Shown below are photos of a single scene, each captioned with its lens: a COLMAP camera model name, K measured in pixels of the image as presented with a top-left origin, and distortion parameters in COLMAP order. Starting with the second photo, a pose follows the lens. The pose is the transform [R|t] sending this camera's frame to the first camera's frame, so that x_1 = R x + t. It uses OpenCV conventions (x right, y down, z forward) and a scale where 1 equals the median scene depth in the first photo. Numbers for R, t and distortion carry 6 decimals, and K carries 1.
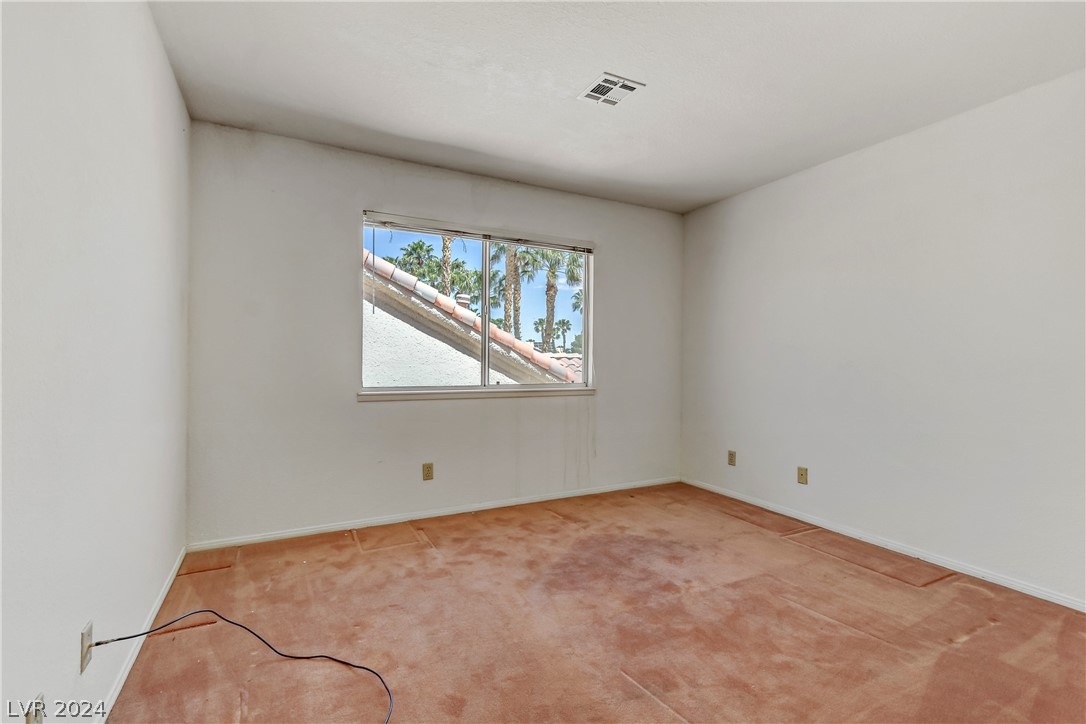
lens RADIAL K [[500.4, 0, 540.5], [0, 500.4, 363.3], [0, 0, 1]] dist [-0.003273, 0.000018]
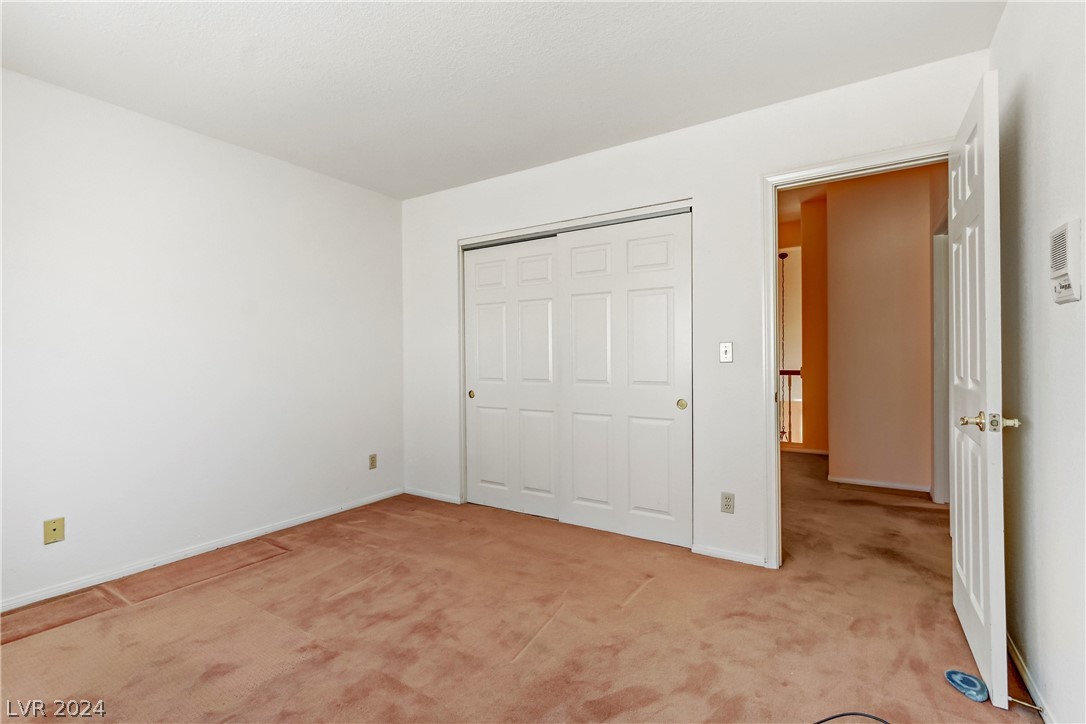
lens RADIAL K [[500.4, 0, 540.5], [0, 500.4, 363.3], [0, 0, 1]] dist [-0.003273, 0.000018]
pose [[-0.502716, -0.017227, 0.864280, -0.486796], [0.012644, 0.999548, 0.027277, -0.015884], [-0.864359, 0.024640, -0.502271, 0.951766]]
